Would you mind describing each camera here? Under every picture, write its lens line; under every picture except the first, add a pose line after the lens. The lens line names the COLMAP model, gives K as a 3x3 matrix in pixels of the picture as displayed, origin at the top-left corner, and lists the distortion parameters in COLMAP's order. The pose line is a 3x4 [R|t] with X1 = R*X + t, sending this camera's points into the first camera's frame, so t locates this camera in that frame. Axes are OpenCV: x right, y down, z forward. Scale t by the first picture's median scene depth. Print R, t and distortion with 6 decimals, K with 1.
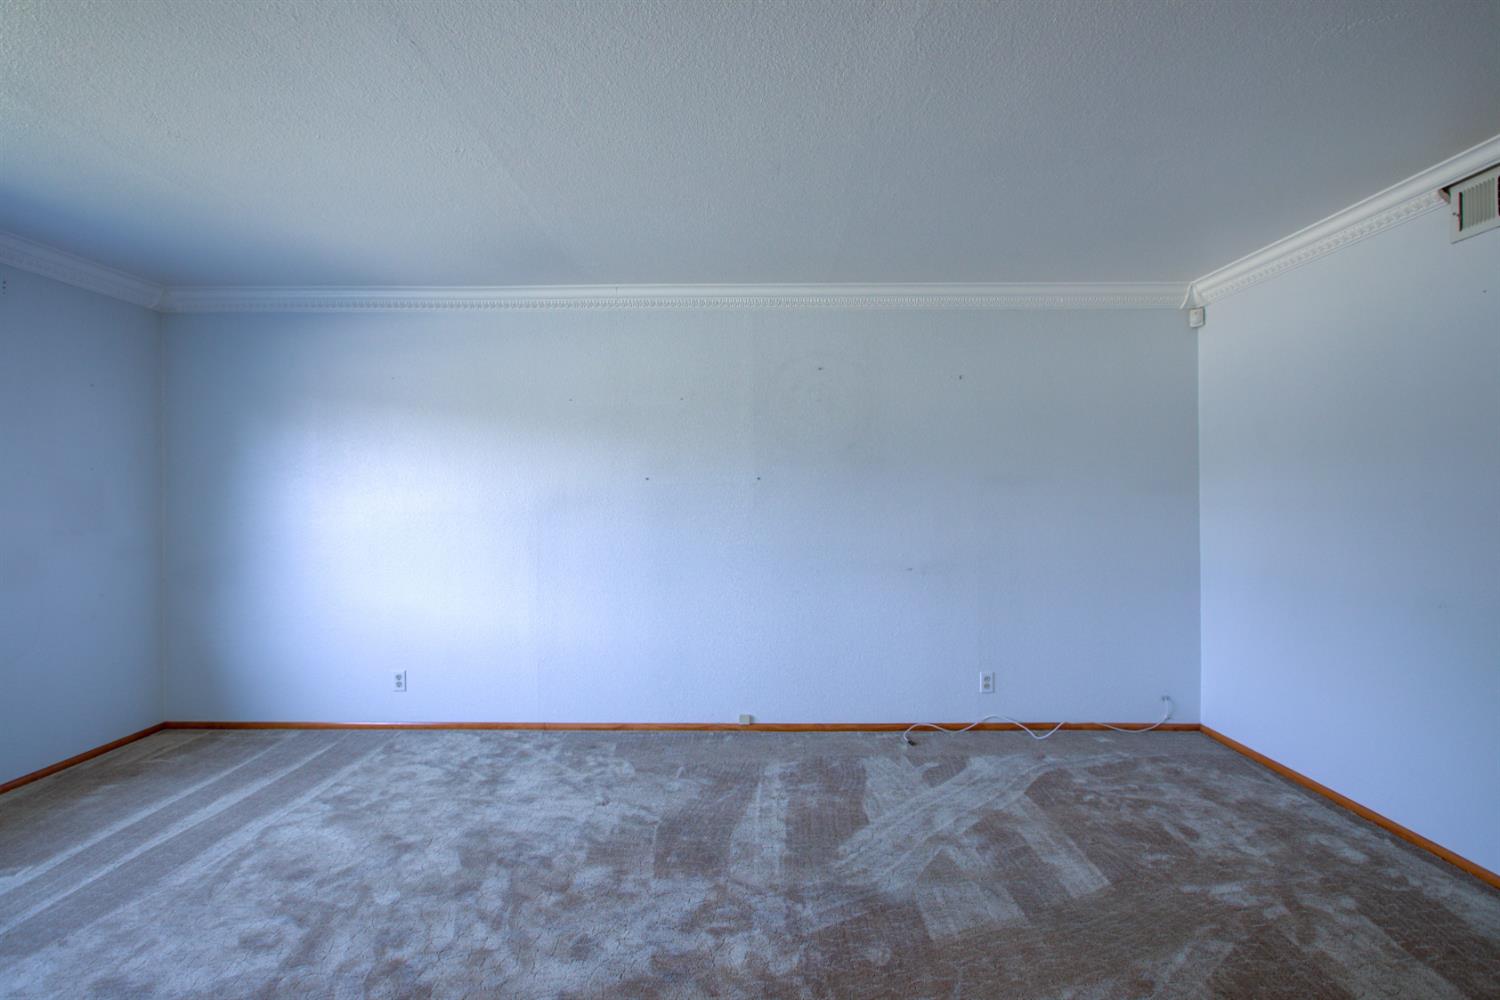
lens RADIAL K [[688.6, 0, 751.2], [0, 688.6, 500.2], [0, 0, 1]] dist [-0.013197, 0.005132]
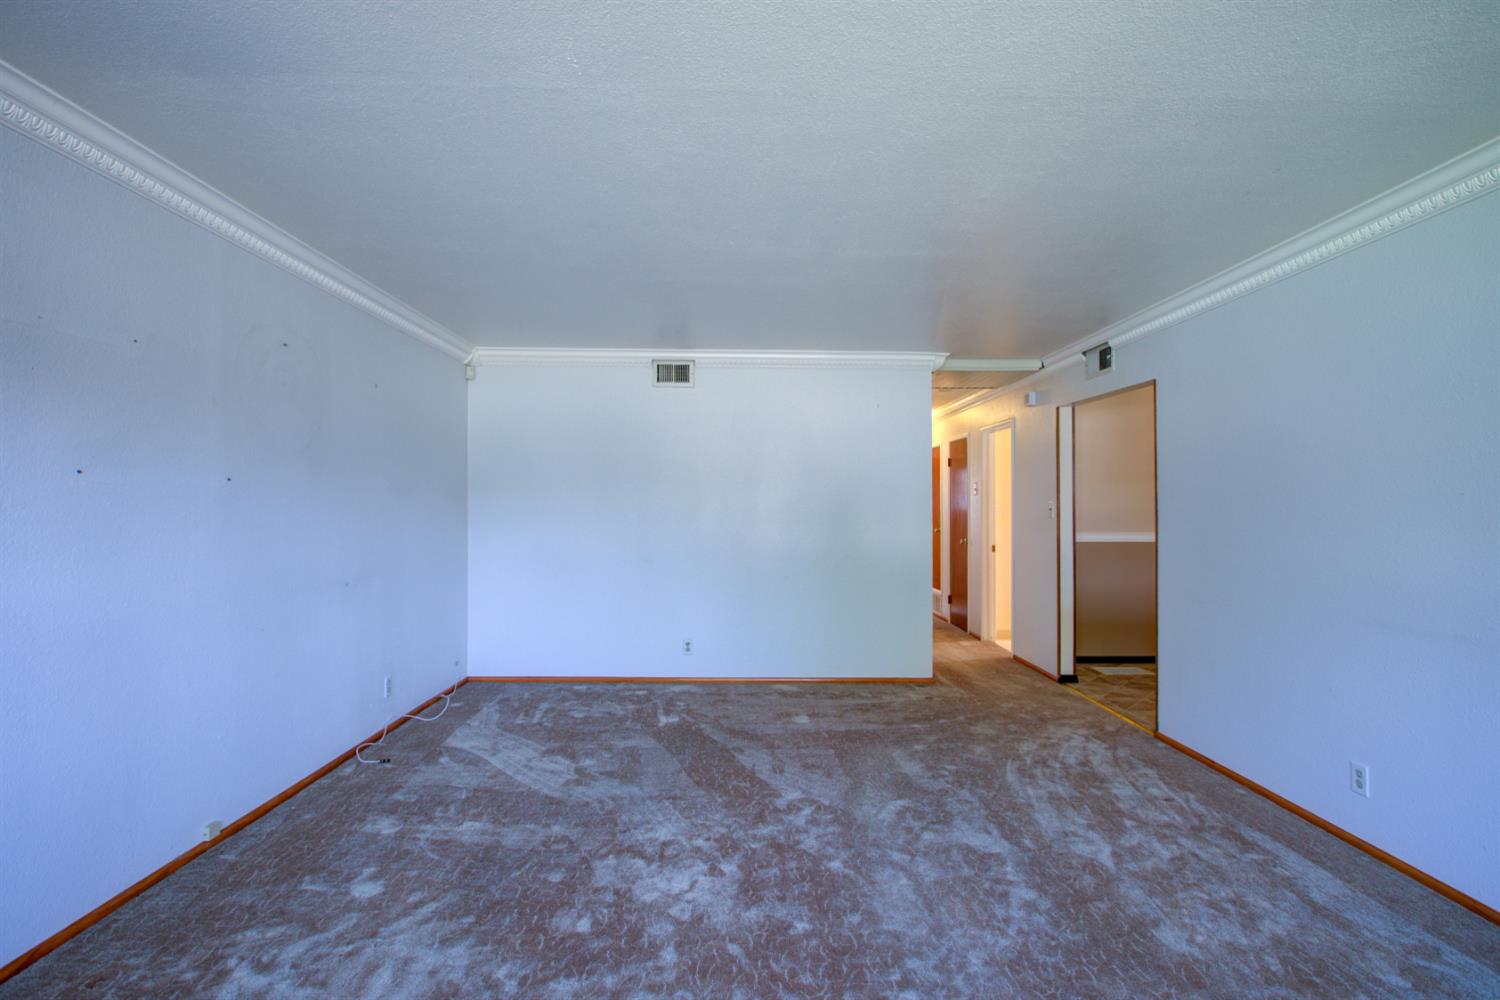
lens RADIAL K [[688.6, 0, 752.7], [0, 688.6, 501.6], [0, 0, 1]] dist [-0.013197, 0.005132]
pose [[-0.020532, 0.009299, 0.999746, -0.853890], [0.001879, 0.999955, -0.009263, -0.001318], [-0.999787, 0.001688, -0.020549, 0.578406]]
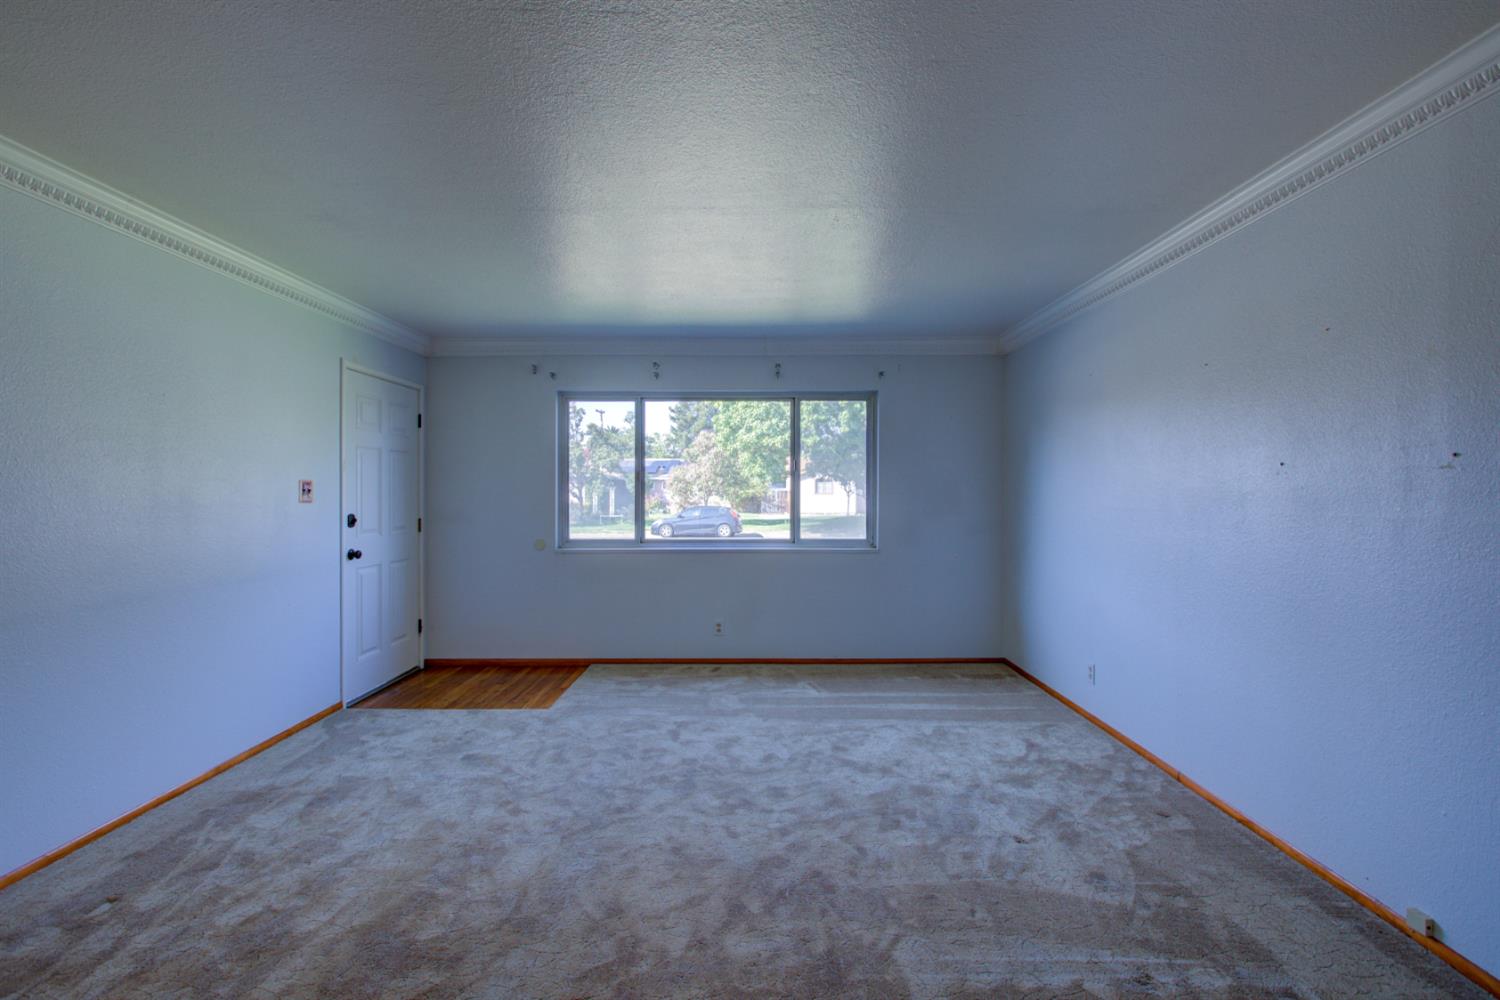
lens RADIAL K [[688.6, 0, 747.2], [0, 688.6, 498.3], [0, 0, 1]] dist [-0.013197, 0.005132]
pose [[-0.004555, 0.008748, -0.999951, 0.609475], [-0.000173, 0.999962, 0.008749, -0.004830], [0.999990, 0.000213, -0.004553, 0.600027]]
